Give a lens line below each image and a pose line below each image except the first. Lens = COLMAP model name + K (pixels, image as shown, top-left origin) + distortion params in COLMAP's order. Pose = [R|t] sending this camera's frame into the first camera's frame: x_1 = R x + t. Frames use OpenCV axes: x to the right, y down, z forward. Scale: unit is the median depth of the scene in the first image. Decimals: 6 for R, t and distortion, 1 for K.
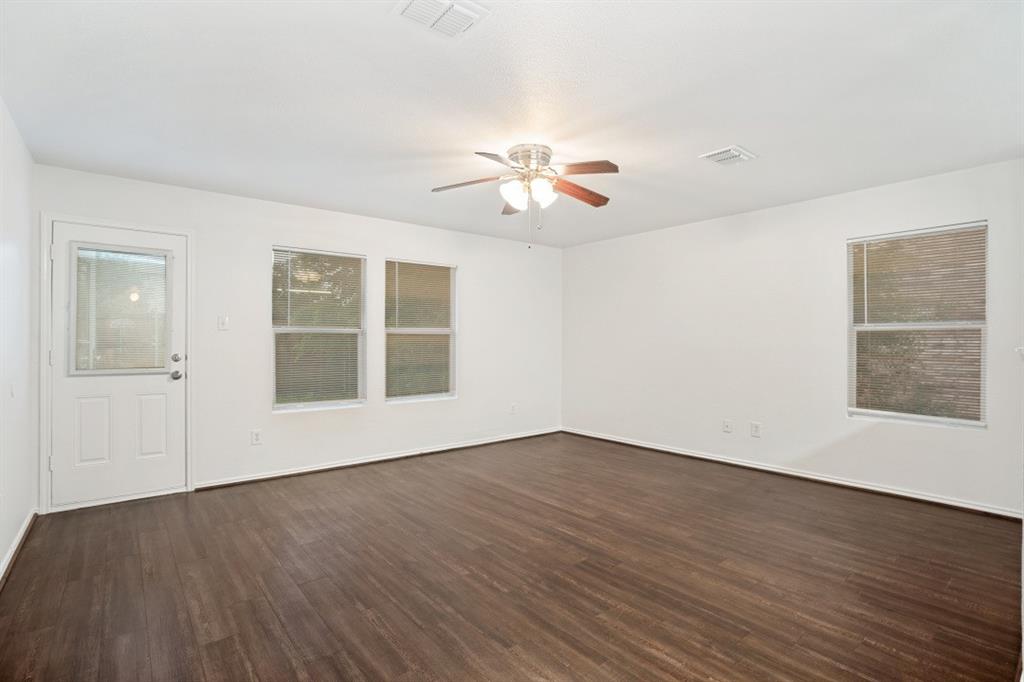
lens RADIAL K [[485.5, 0, 515.6], [0, 485.5, 343.0], [0, 0, 1]] dist [-0.030357, 0.000655]
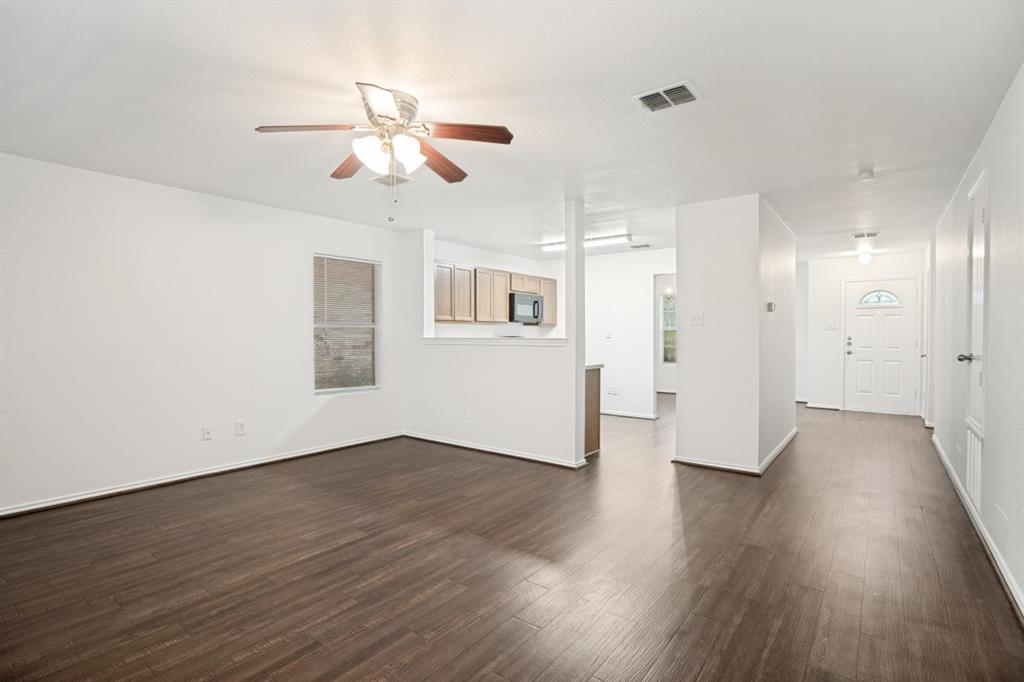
lens RADIAL K [[485.5, 0, 514.3], [0, 485.5, 338.7], [0, 0, 1]] dist [-0.030357, 0.000655]
pose [[-0.203610, -0.006079, 0.979033, -0.784499], [0.003695, 0.999969, 0.006977, -0.003774], [-0.979045, 0.005039, -0.203581, 0.936424]]
